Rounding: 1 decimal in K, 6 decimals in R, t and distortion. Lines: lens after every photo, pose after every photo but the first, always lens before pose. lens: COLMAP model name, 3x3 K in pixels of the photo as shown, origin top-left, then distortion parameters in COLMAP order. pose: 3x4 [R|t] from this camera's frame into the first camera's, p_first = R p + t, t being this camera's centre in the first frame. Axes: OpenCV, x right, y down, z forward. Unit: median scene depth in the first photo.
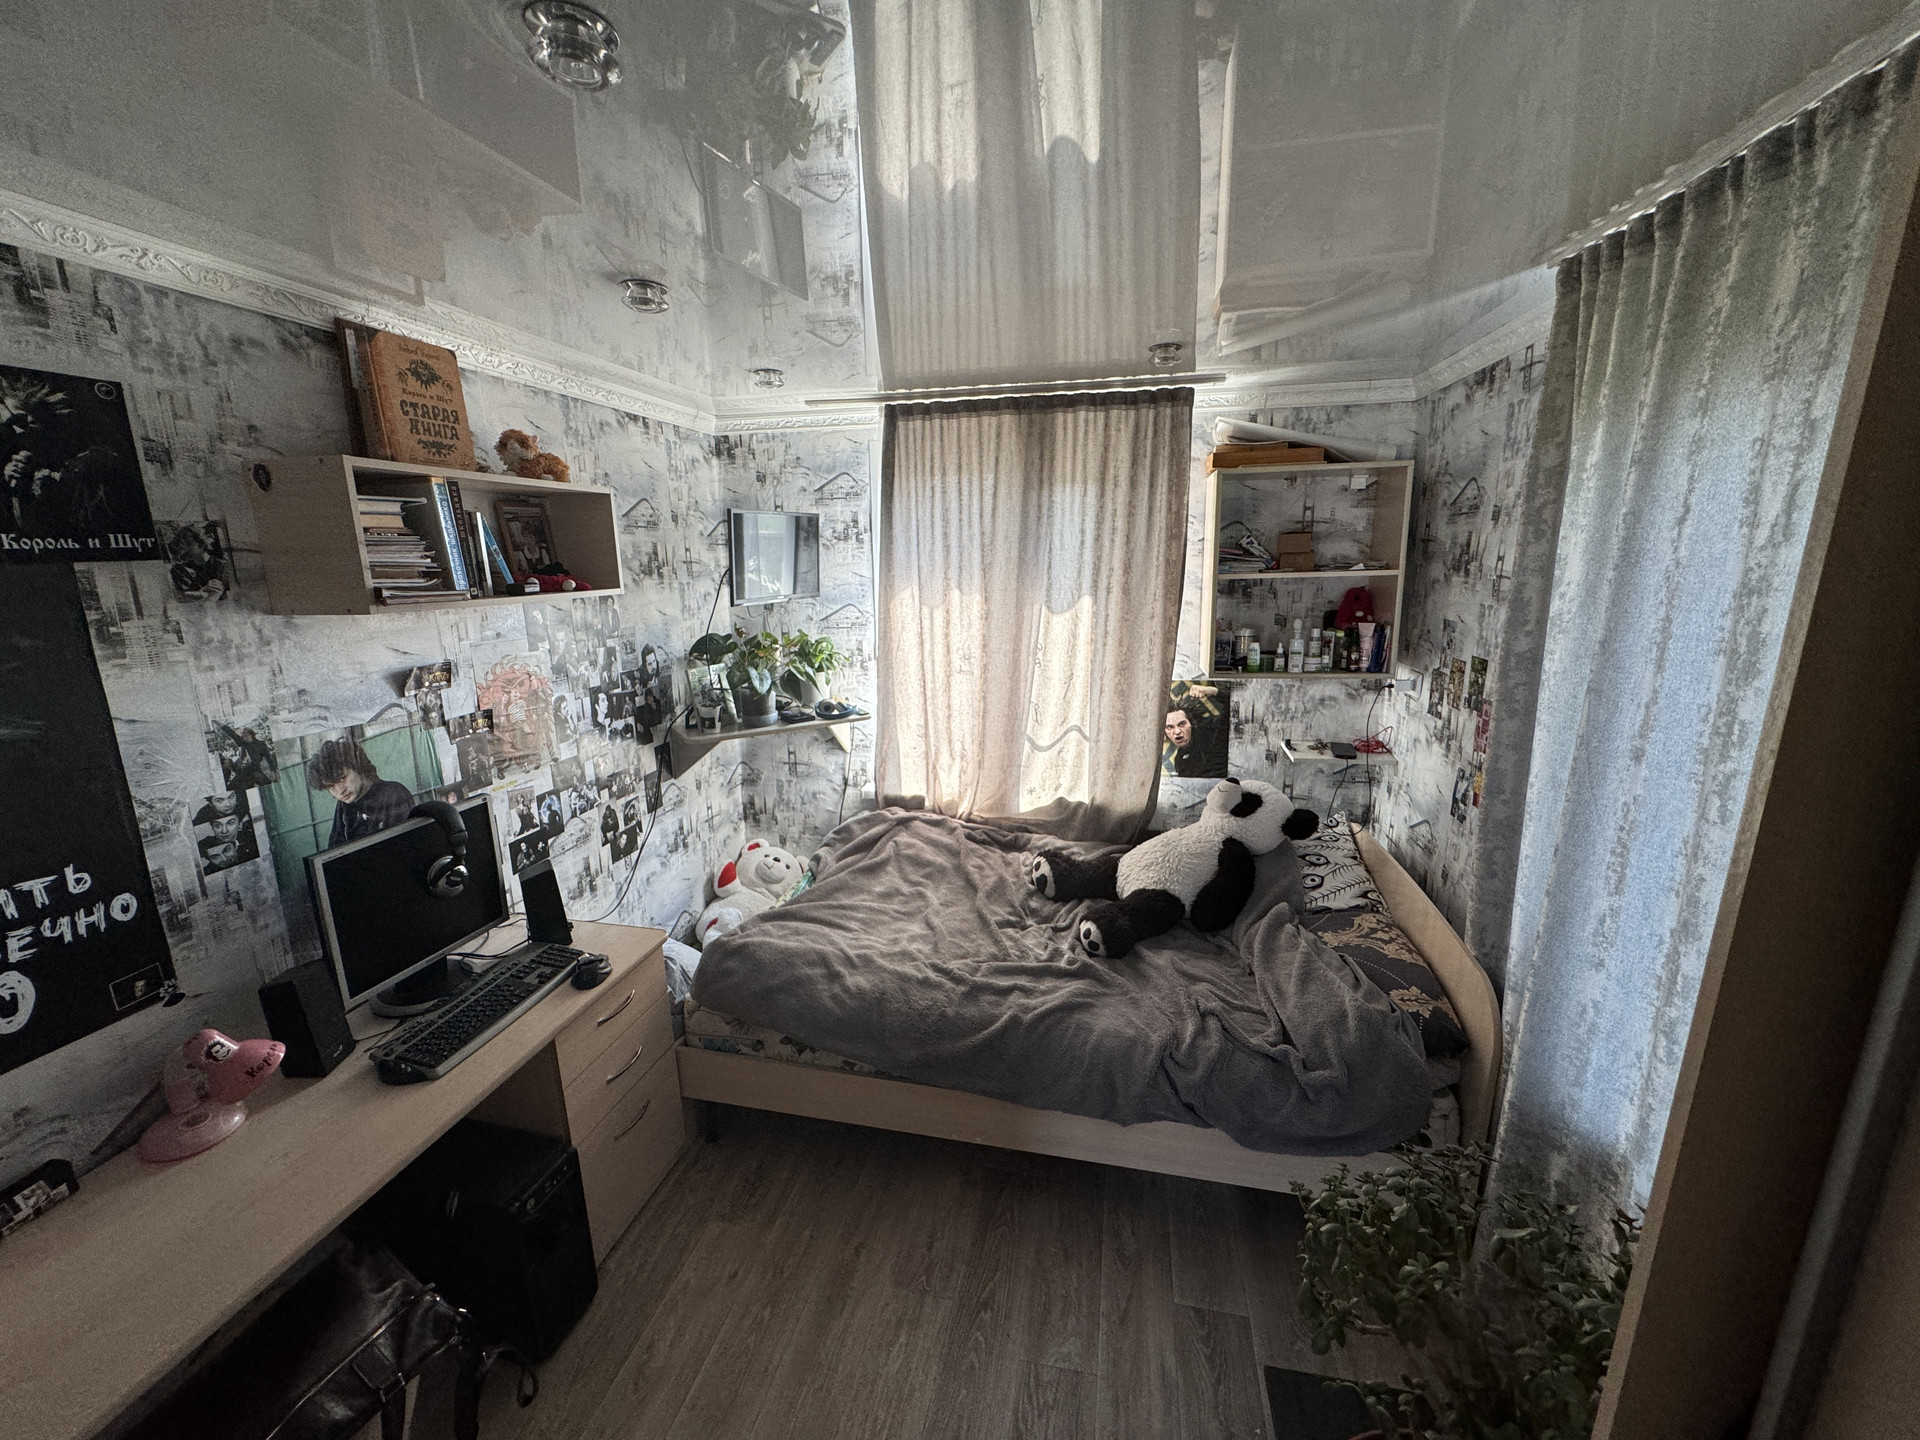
lens RADIAL K [[768.2, 0, 953.0], [0, 768.2, 719.0], [0, 0, 1]] dist [-0.001889, -0.000549]
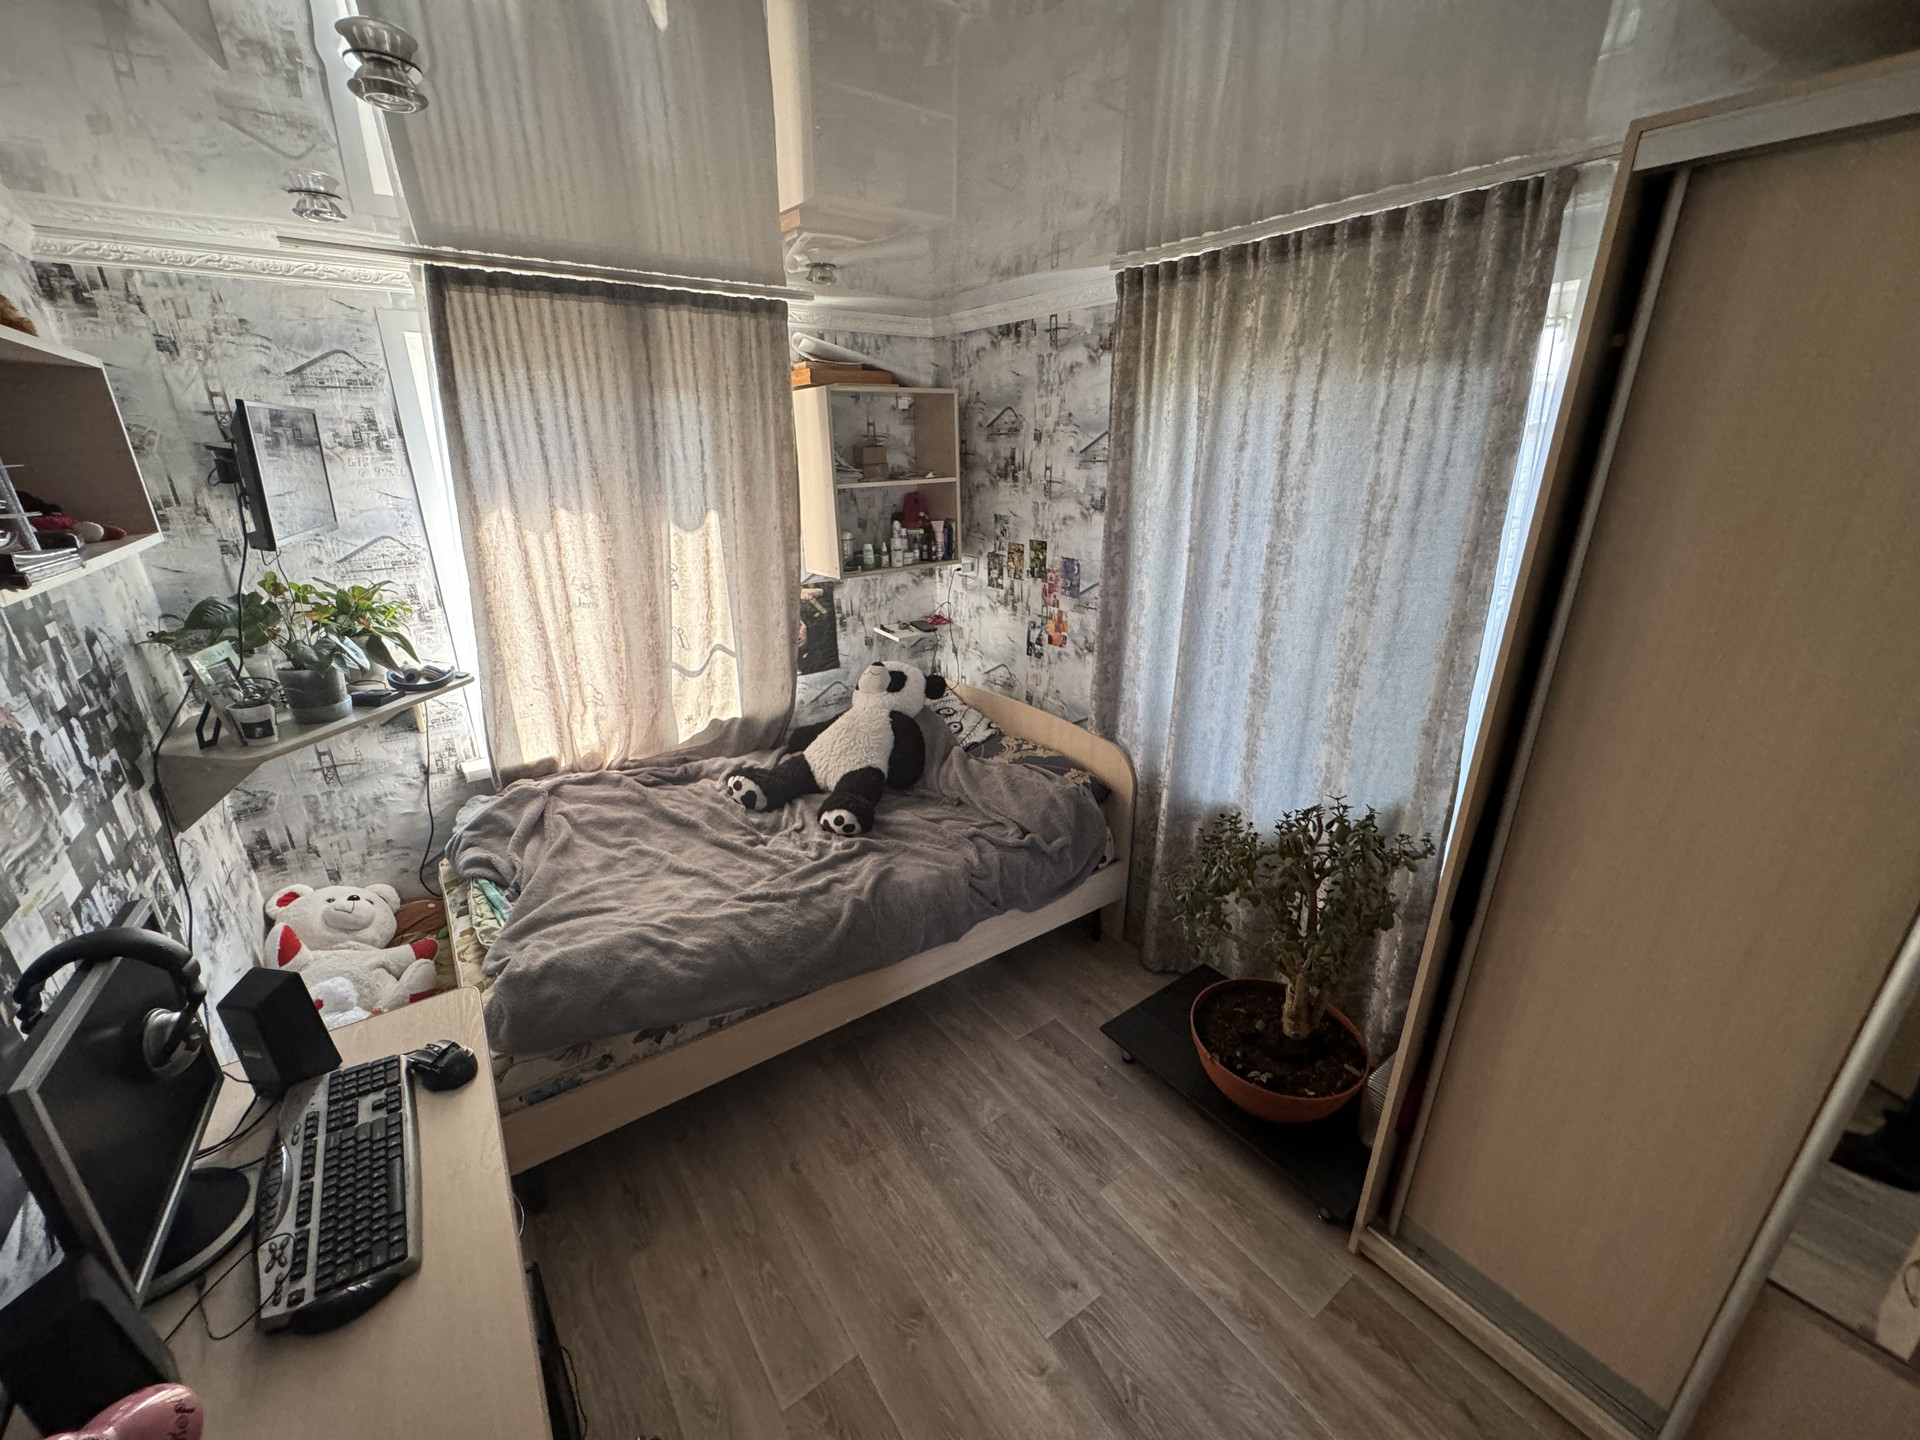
lens RADIAL K [[768.2, 0, 963.2], [0, 768.2, 718.6], [0, 0, 1]] dist [-0.001889, -0.000549]
pose [[0.669761, -0.238343, 0.703288, -0.384192], [0.155945, 0.971115, 0.180598, -0.030189], [-0.726018, -0.011283, 0.687583, 0.095589]]
